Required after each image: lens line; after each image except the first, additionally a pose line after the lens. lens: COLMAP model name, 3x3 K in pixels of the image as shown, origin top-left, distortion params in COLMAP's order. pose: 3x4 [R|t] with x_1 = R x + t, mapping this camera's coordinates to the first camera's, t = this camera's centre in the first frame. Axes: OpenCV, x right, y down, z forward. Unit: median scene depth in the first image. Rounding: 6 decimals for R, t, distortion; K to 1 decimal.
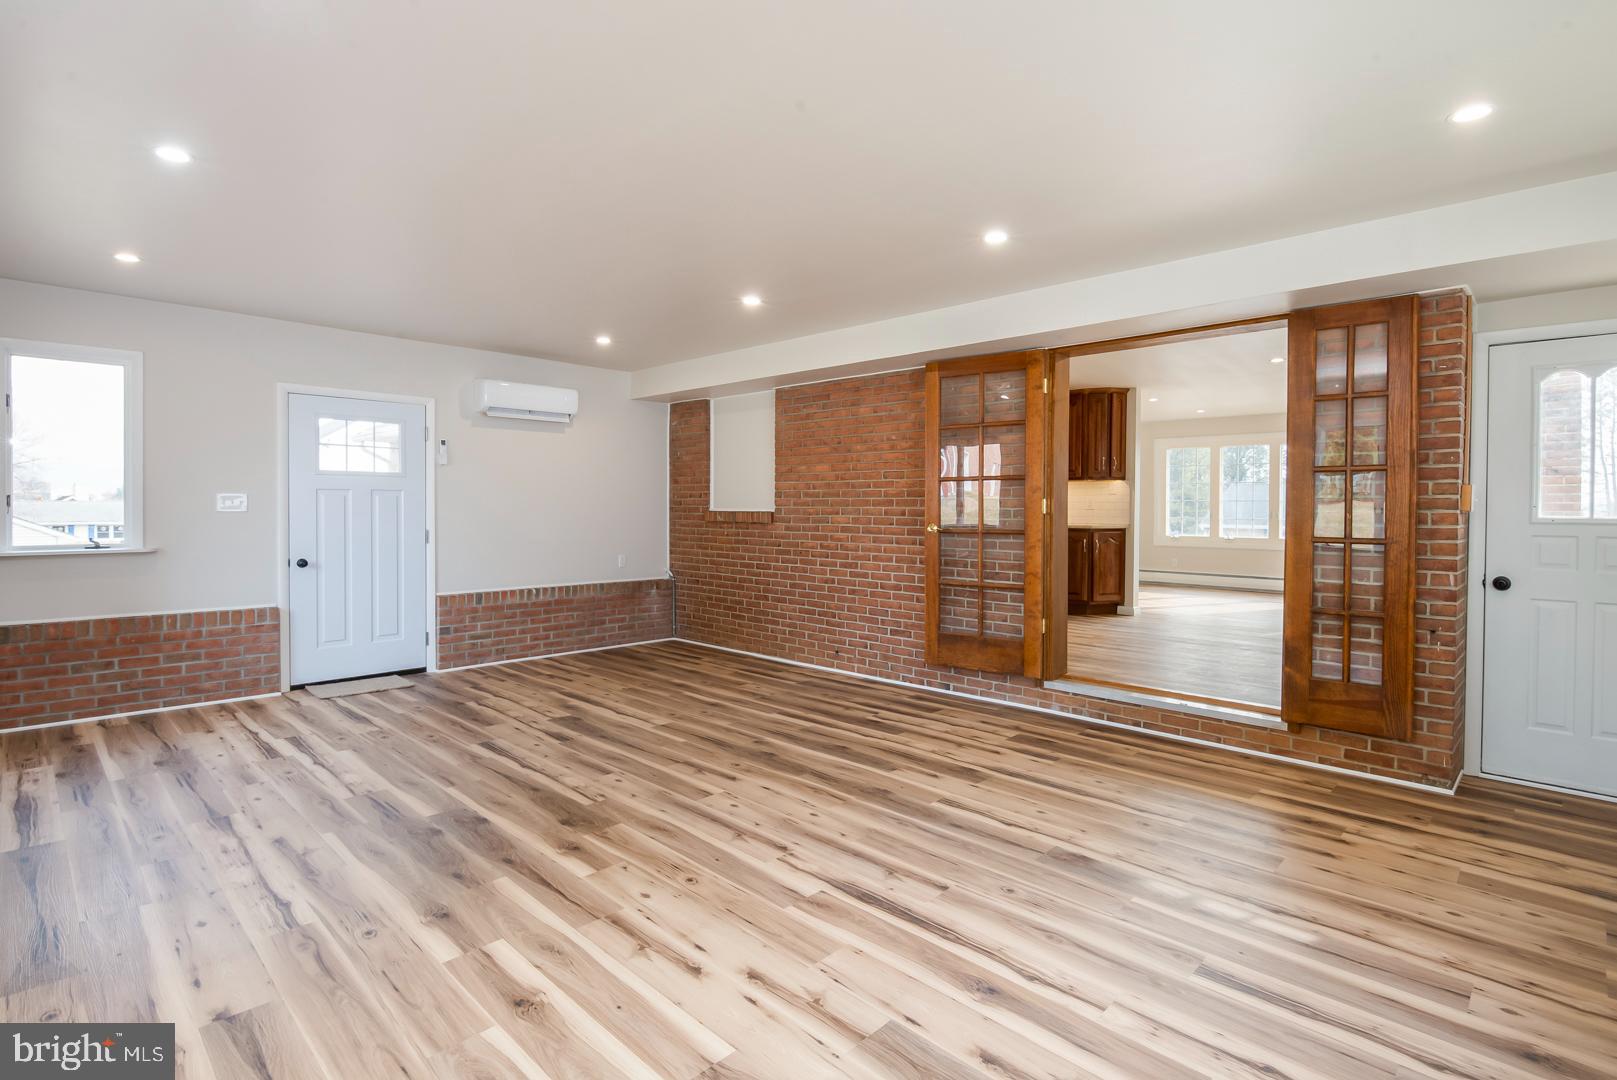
lens RADIAL K [[788.1, 0, 805.0], [0, 788.1, 519.4], [0, 0, 1]] dist [-0.000310, -0.000347]
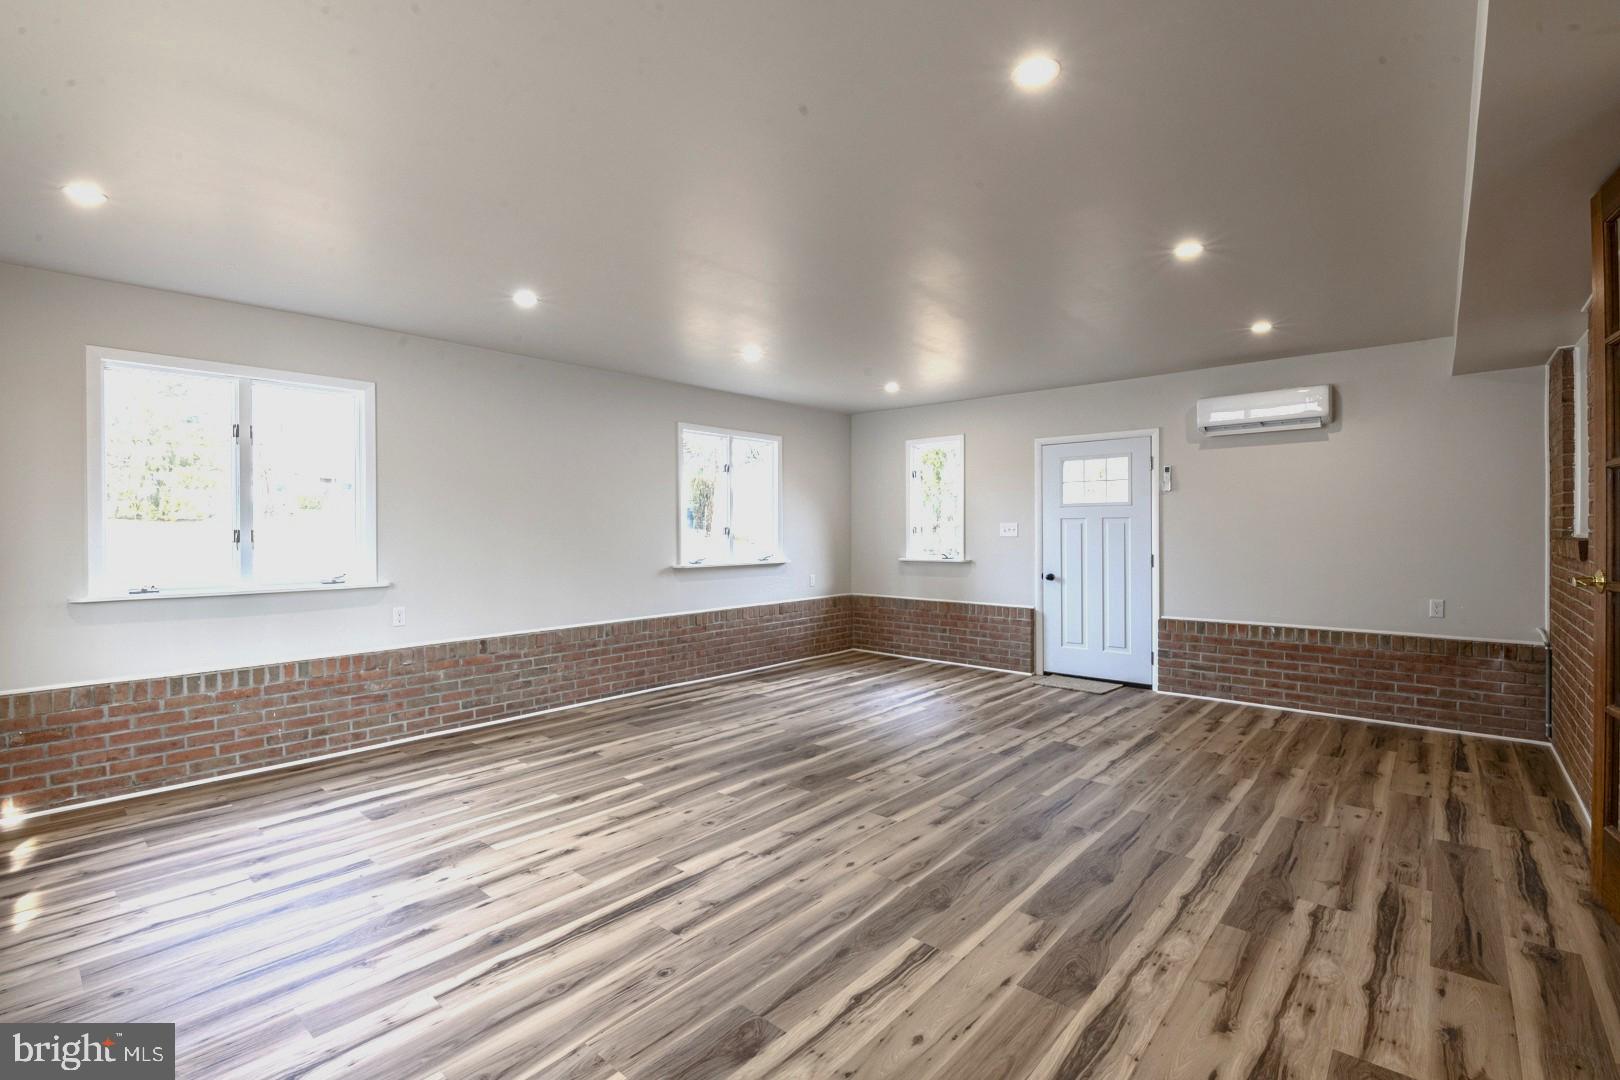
lens RADIAL K [[738.5, 0, 810.0], [0, 738.5, 540.0], [0, 0, 1]] dist [-0.009392, -0.000193]
pose [[0.042898, 0.007267, -0.999053, 0.723971], [-0.013255, 0.999890, 0.006704, -0.009731], [0.998992, 0.012955, 0.042990, 0.755051]]
